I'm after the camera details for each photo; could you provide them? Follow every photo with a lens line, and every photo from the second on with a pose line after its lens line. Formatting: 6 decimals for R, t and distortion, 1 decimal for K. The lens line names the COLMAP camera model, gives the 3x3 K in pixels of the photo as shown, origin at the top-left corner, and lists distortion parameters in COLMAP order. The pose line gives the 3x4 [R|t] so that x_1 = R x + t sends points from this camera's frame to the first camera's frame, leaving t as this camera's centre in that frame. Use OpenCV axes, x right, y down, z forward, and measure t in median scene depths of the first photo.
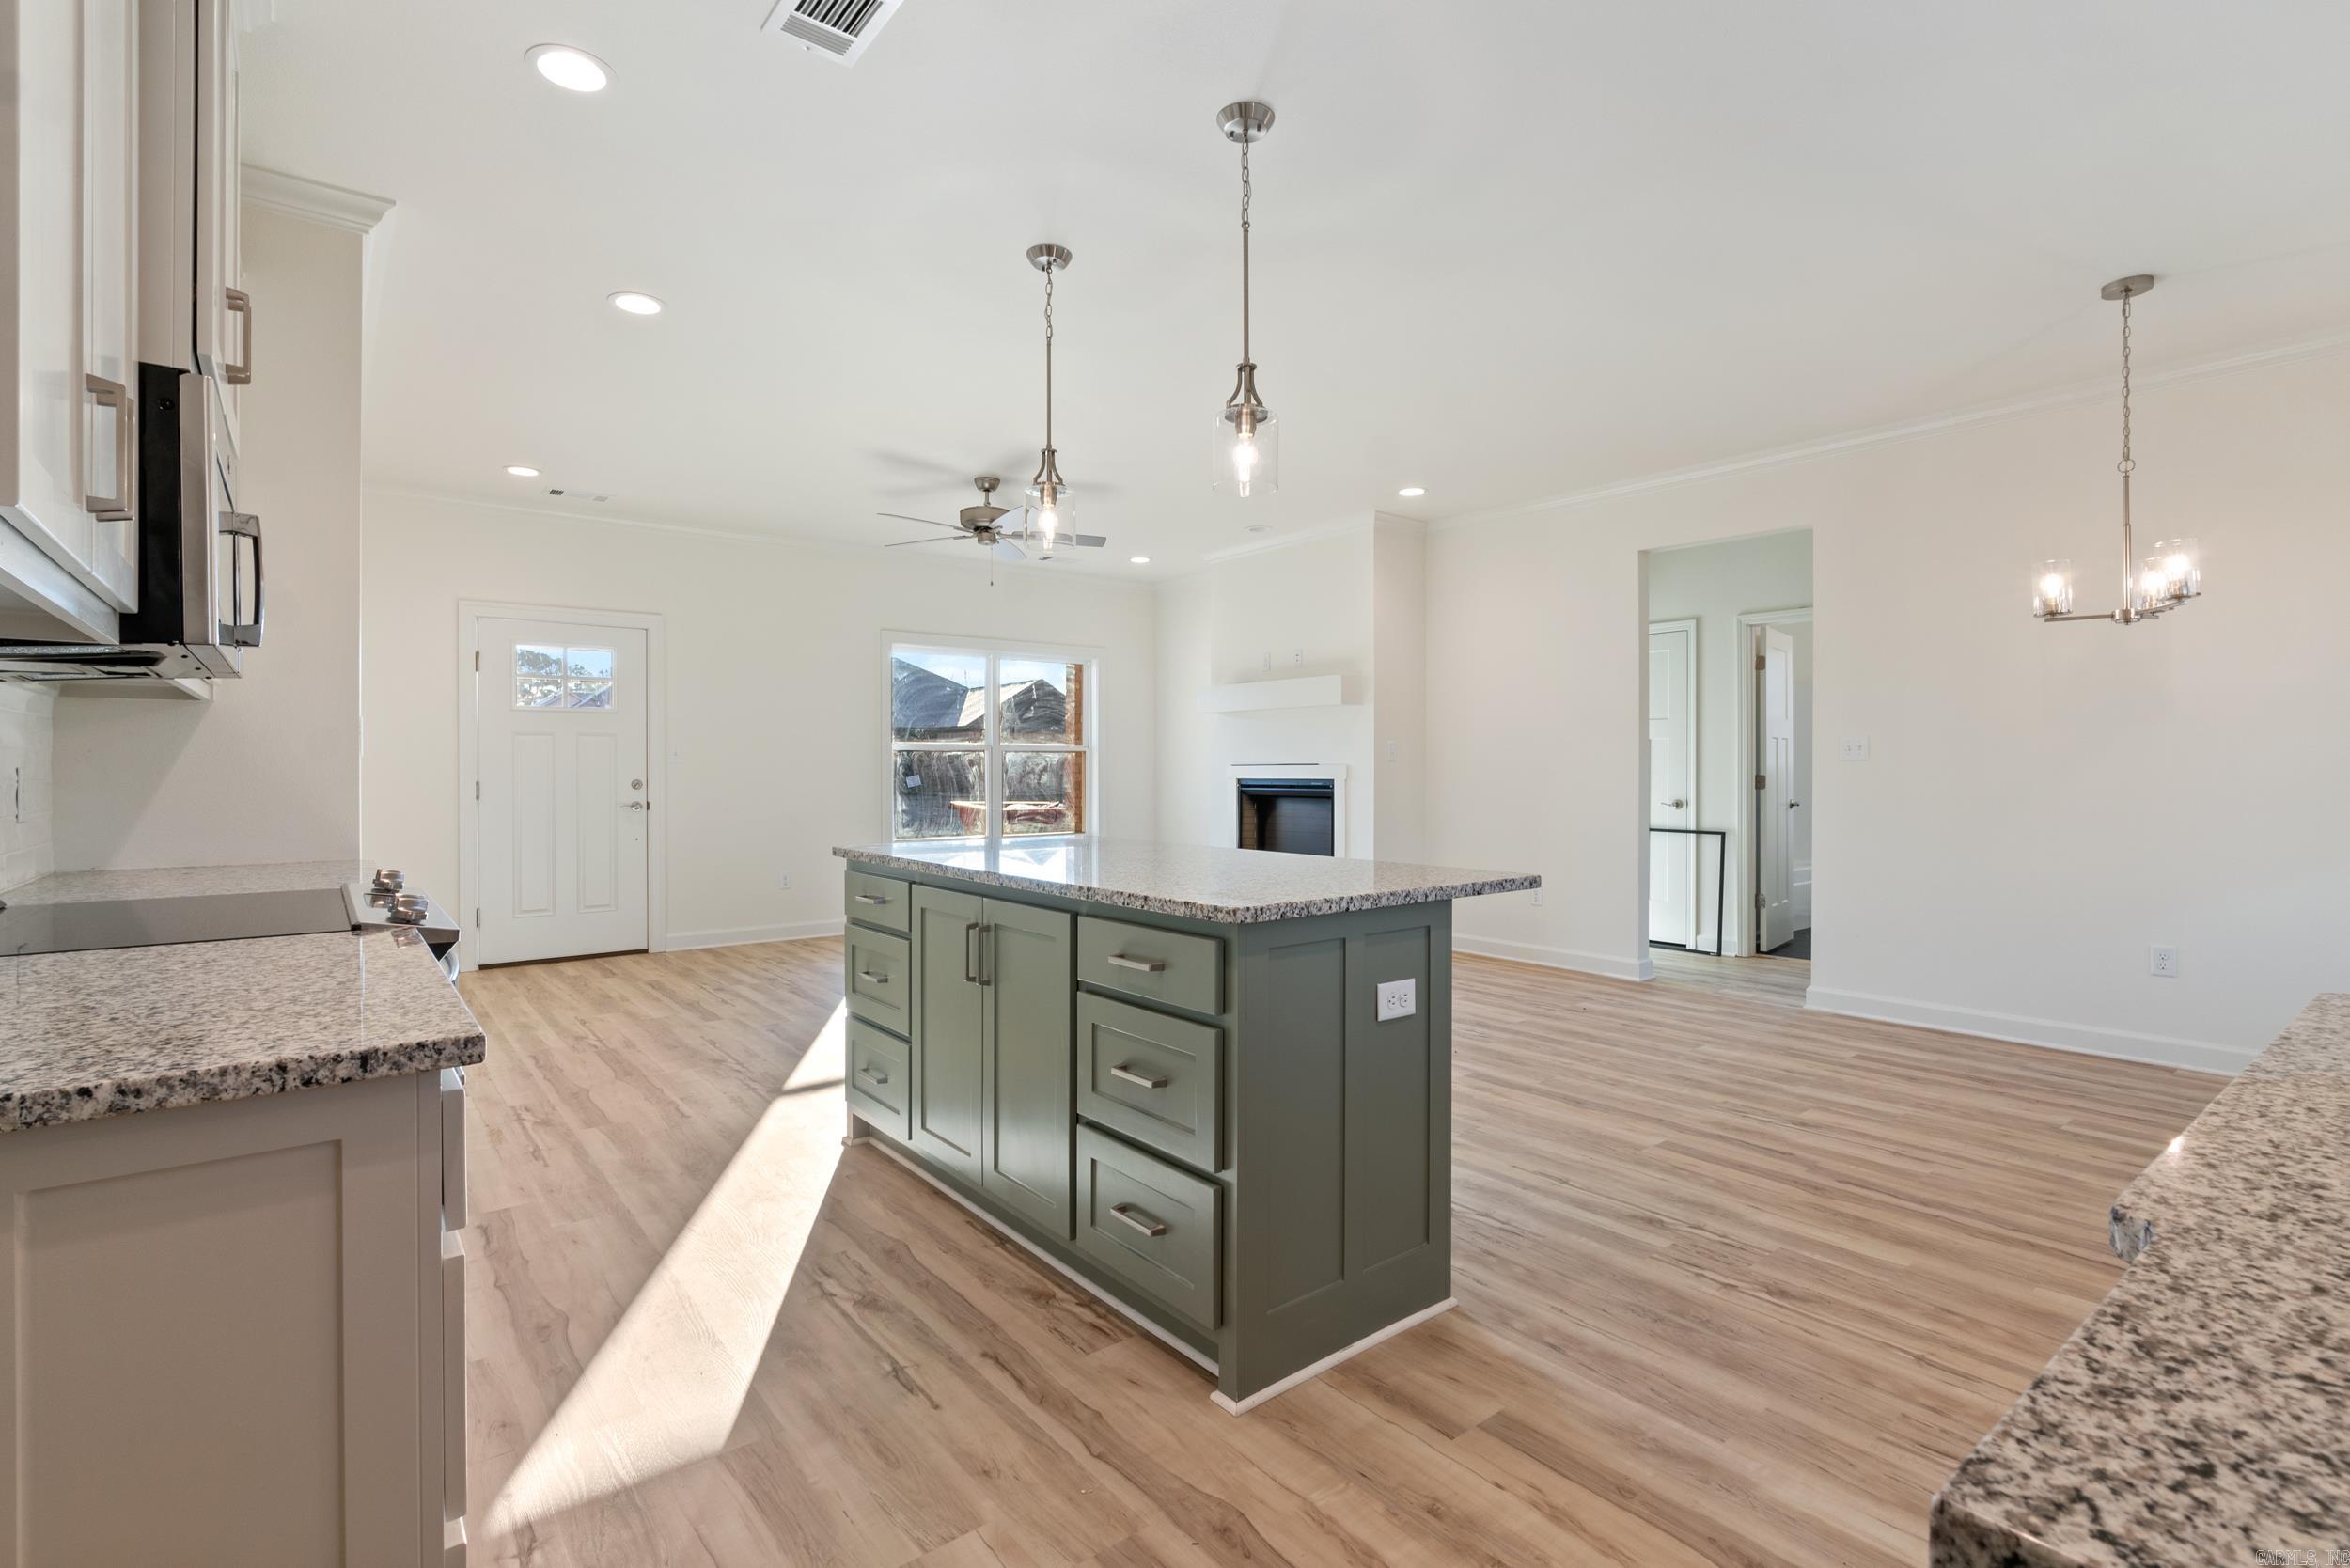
lens RADIAL K [[1100.8, 0, 1168.3], [0, 1100.8, 779.0], [0, 0, 1]] dist [-0.022589, 0.006475]
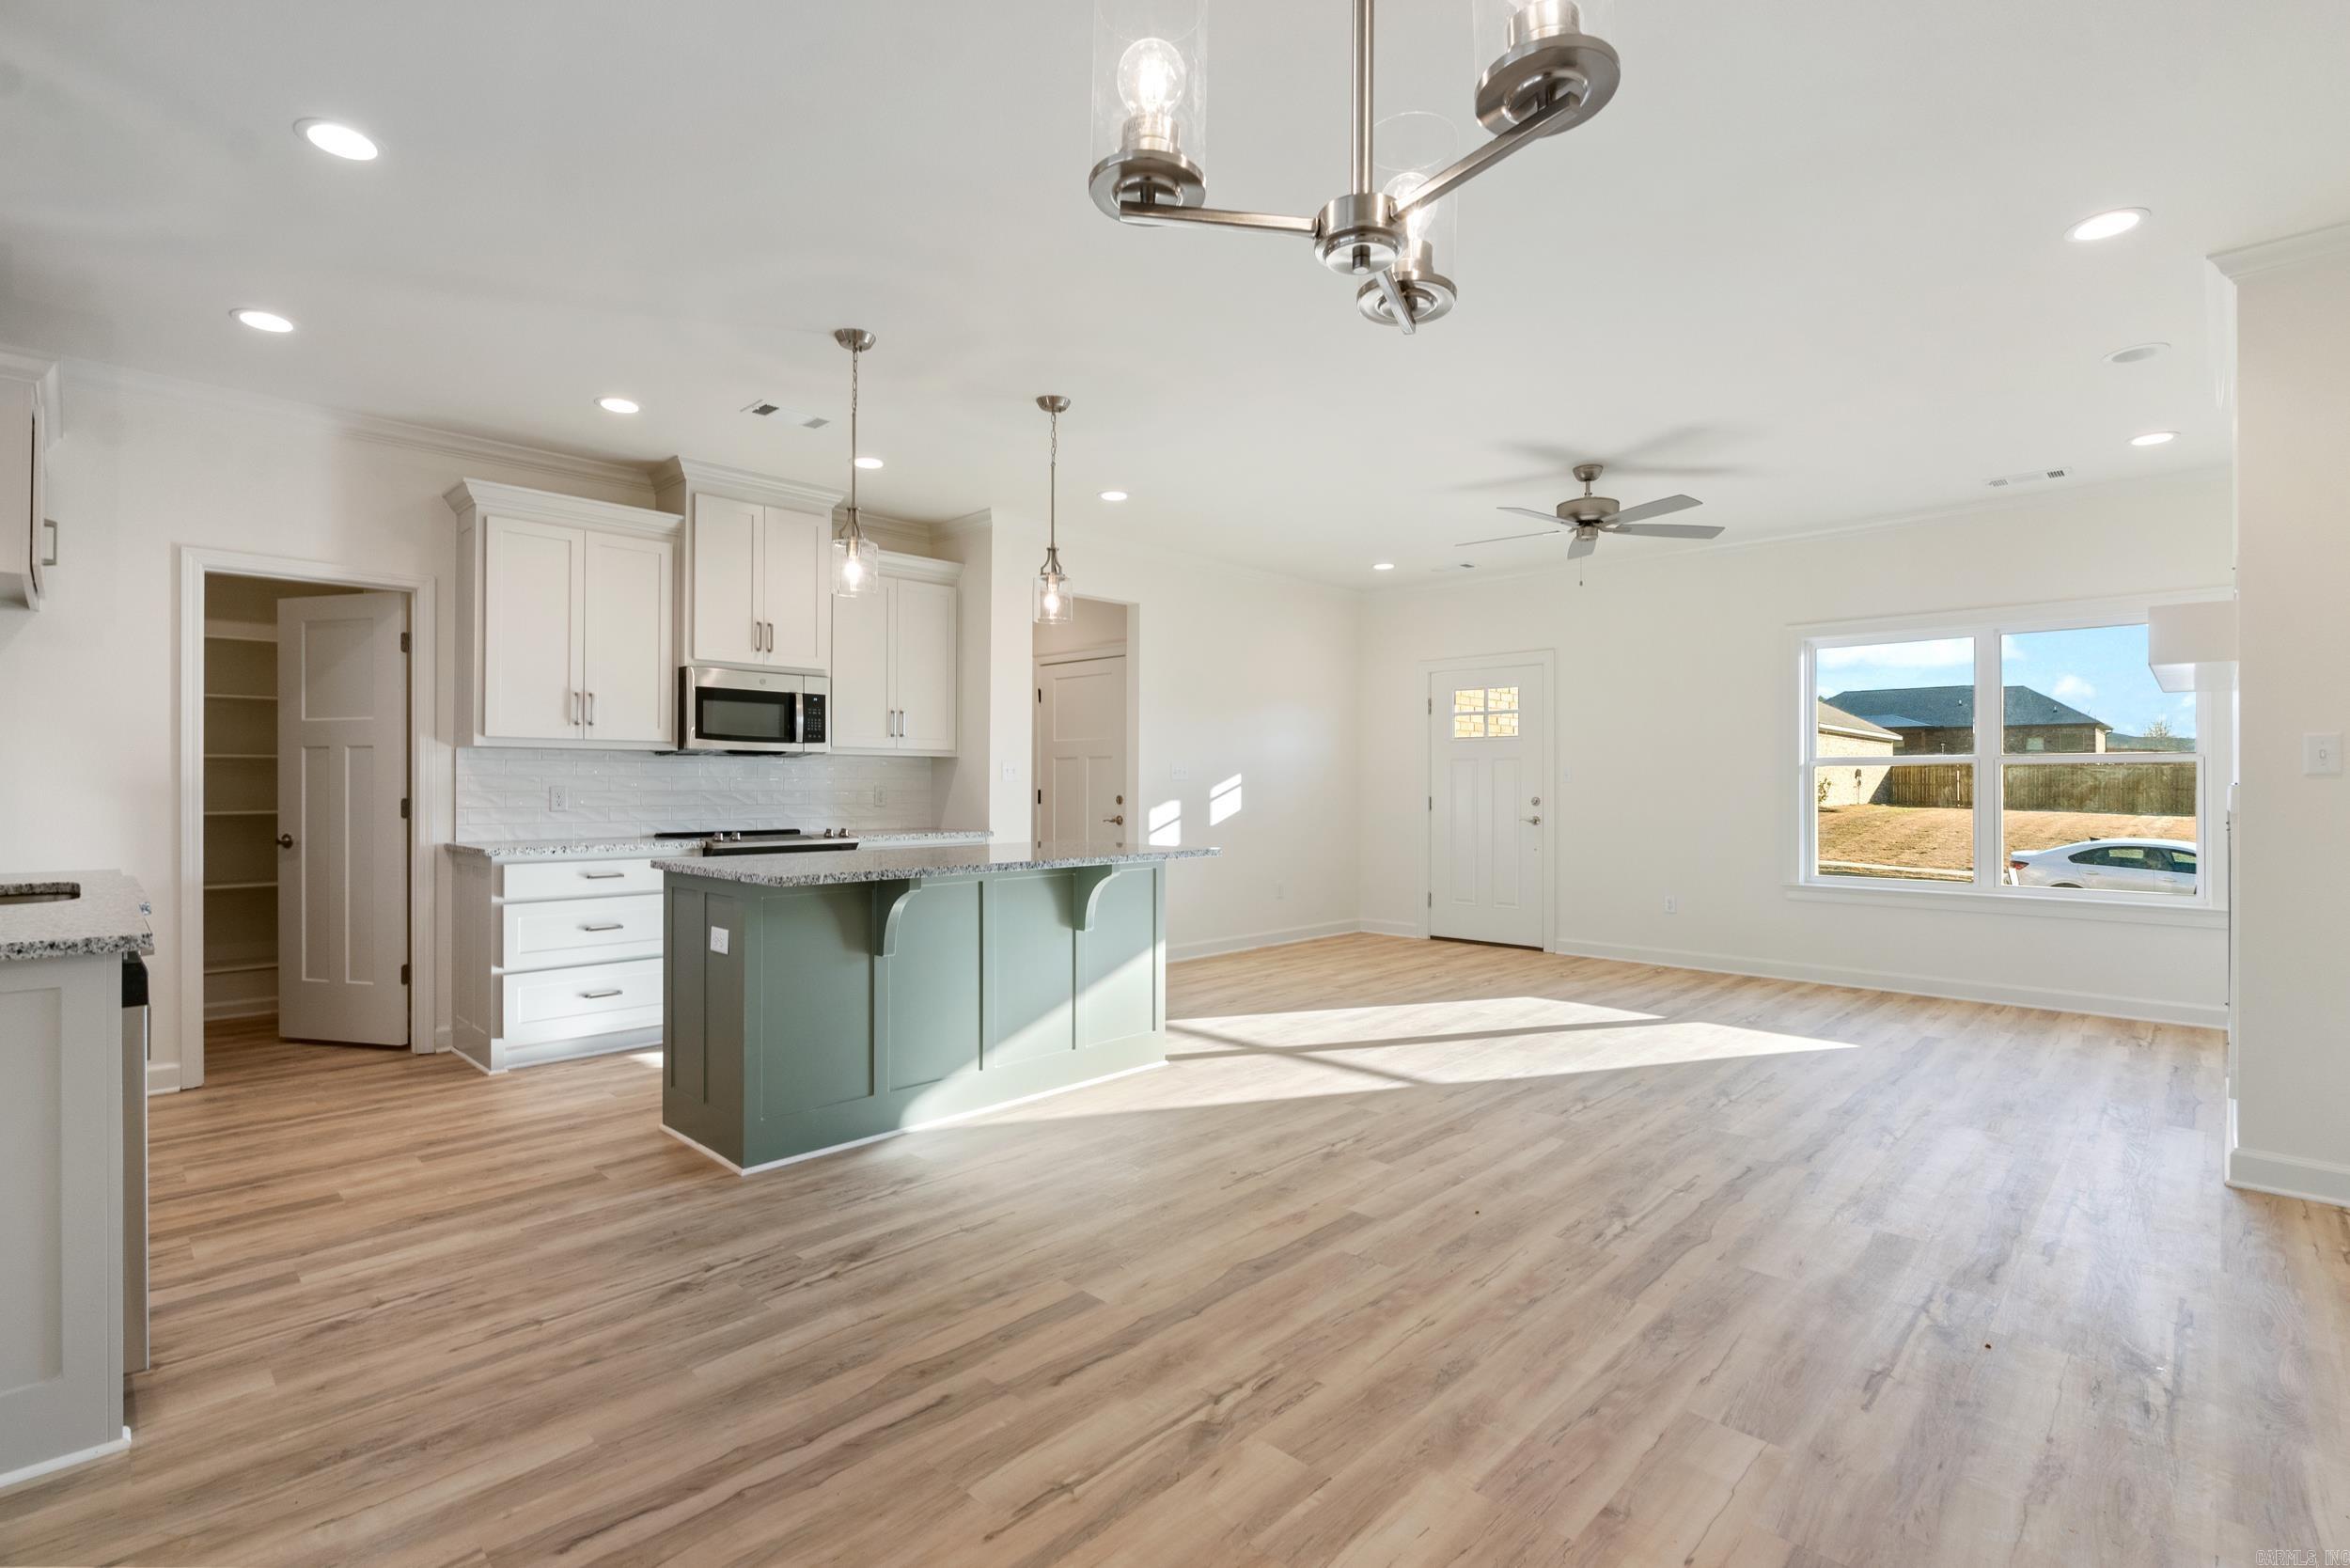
lens RADIAL K [[1100.8, 0, 1168.3], [0, 1100.8, 779.0], [0, 0, 1]] dist [-0.022589, 0.006475]
pose [[0.120726, -0.001627, -0.992685, 1.411201], [-0.012413, 0.999918, -0.003149, -0.021730], [0.992608, 0.012702, 0.120696, 1.125100]]
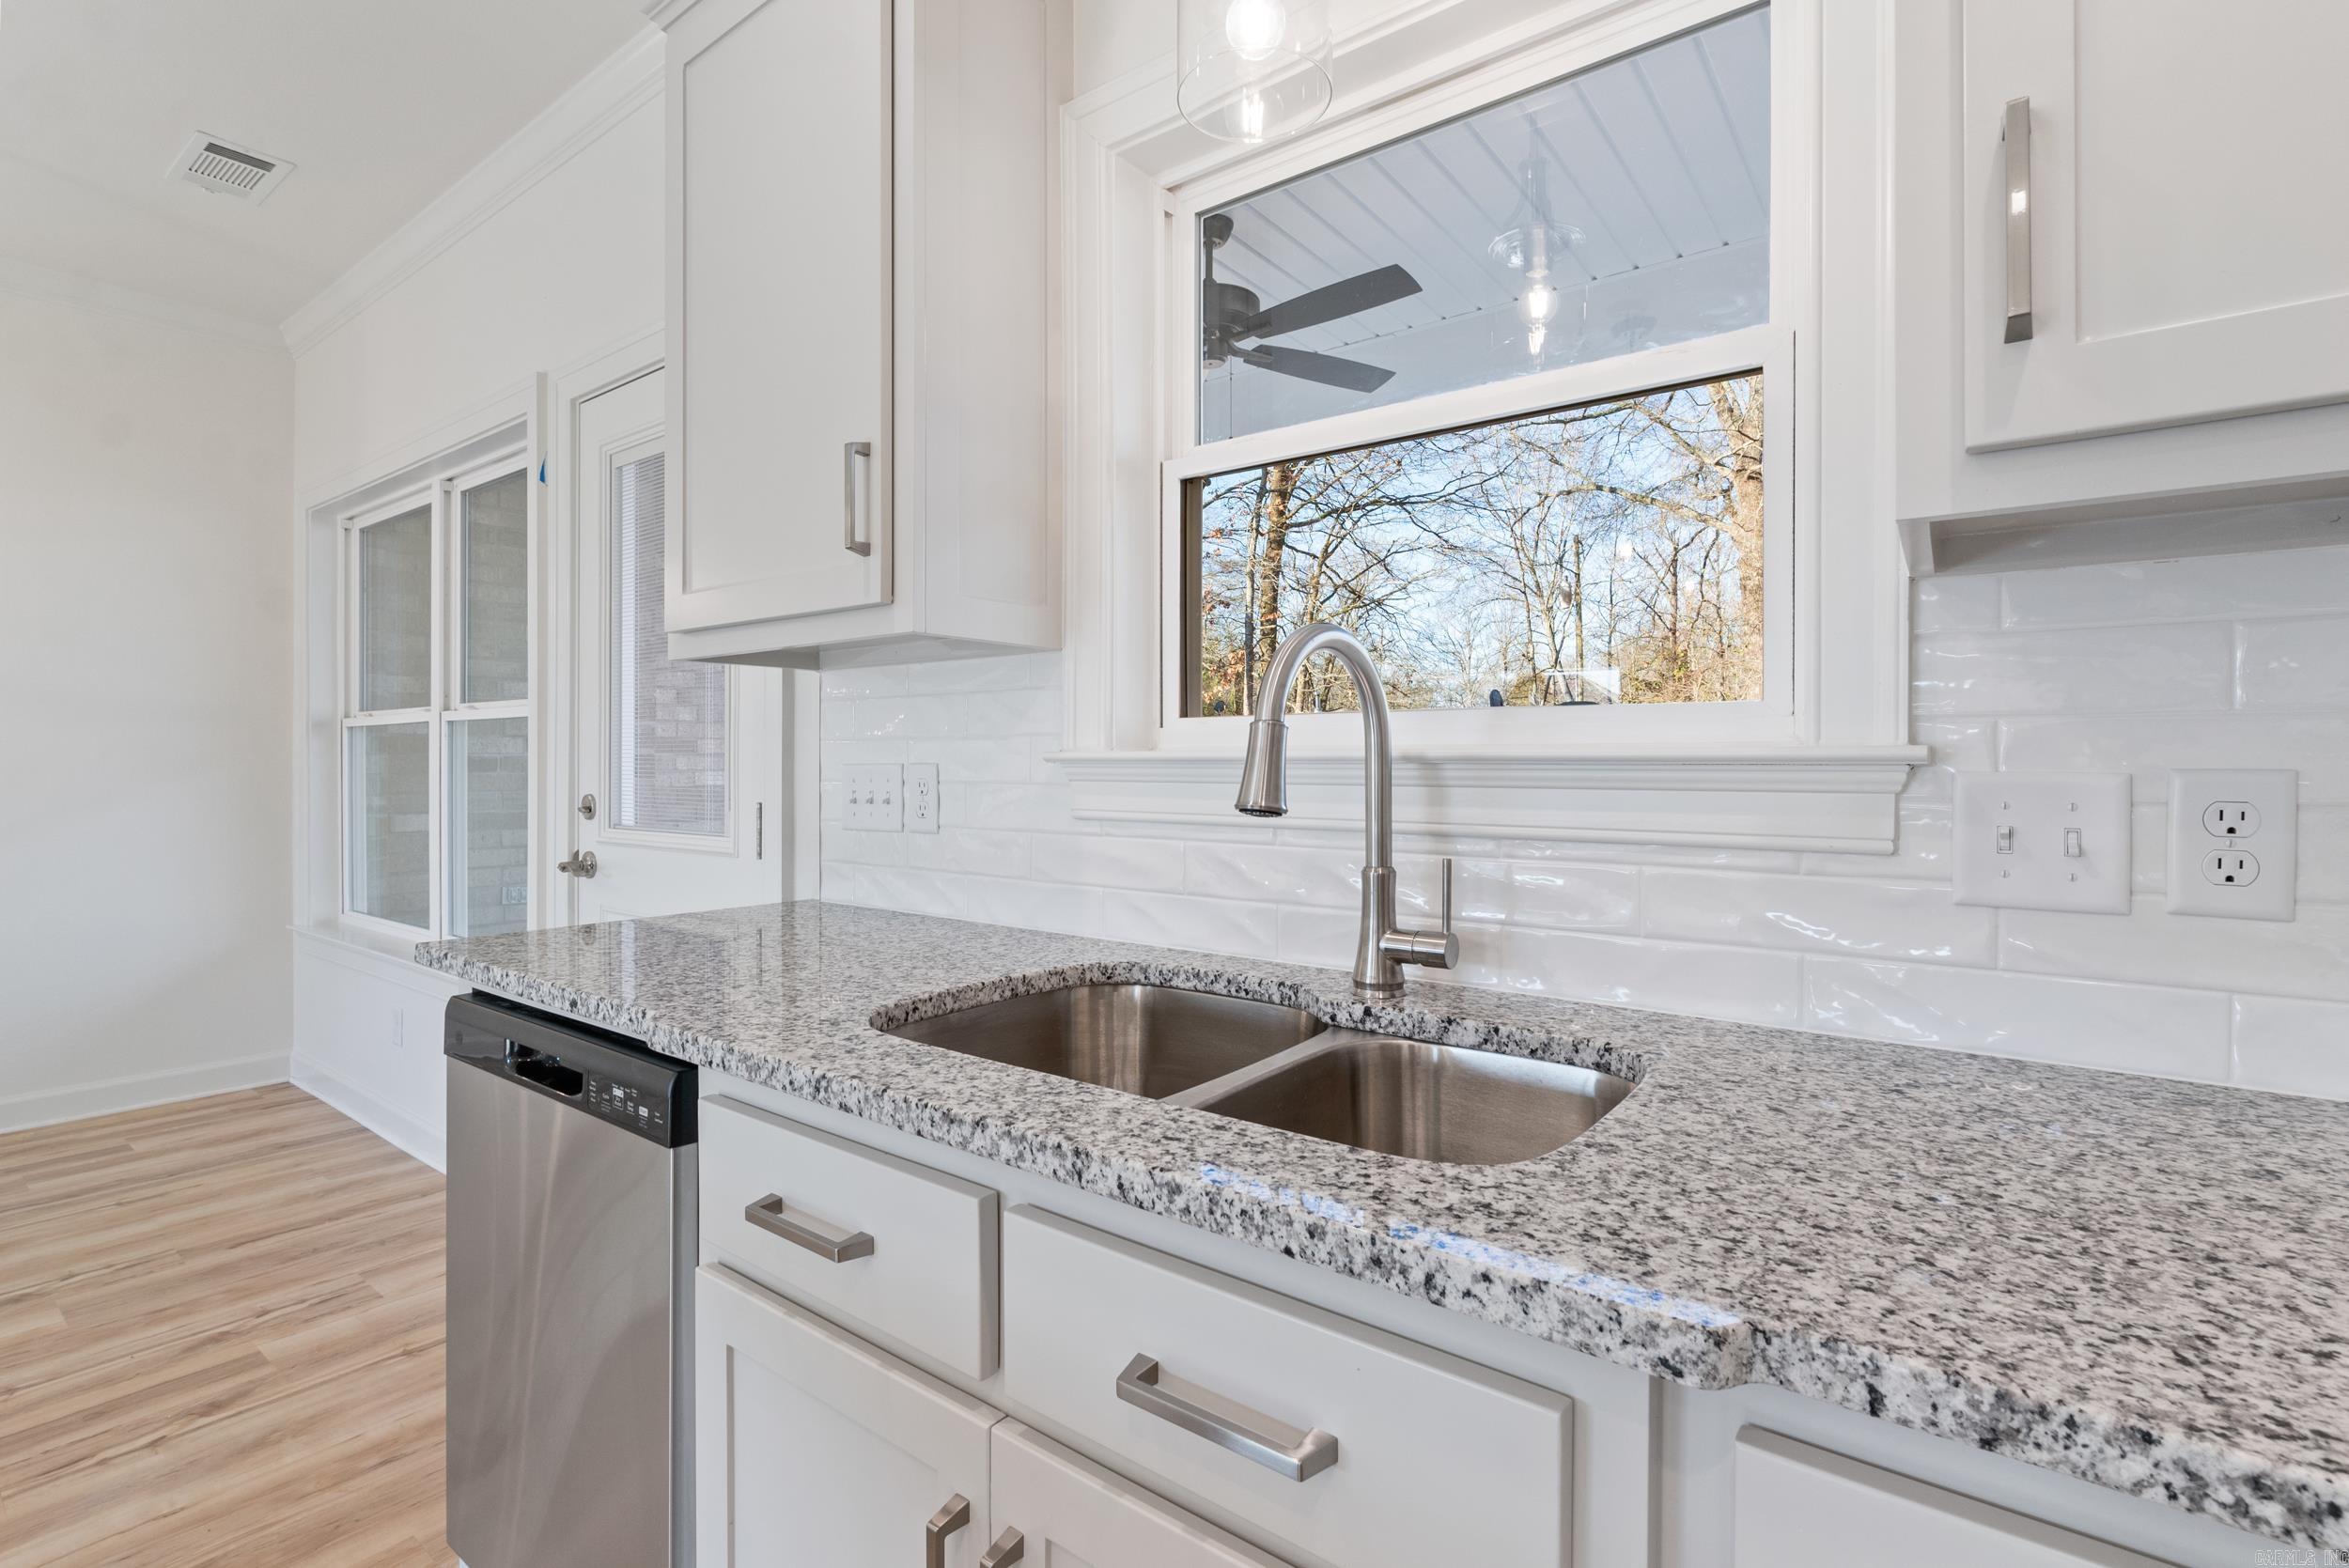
lens RADIAL K [[1074.6, 0, 1174.5], [0, 1074.6, 784.0], [0, 0, 1]] dist [-0.014578, 0.000795]
pose [[-0.252118, -0.005951, 0.967678, 0.053688], [0.001705, 0.999977, 0.006594, 0.001644], [-0.967695, 0.003312, -0.252102, 0.334775]]
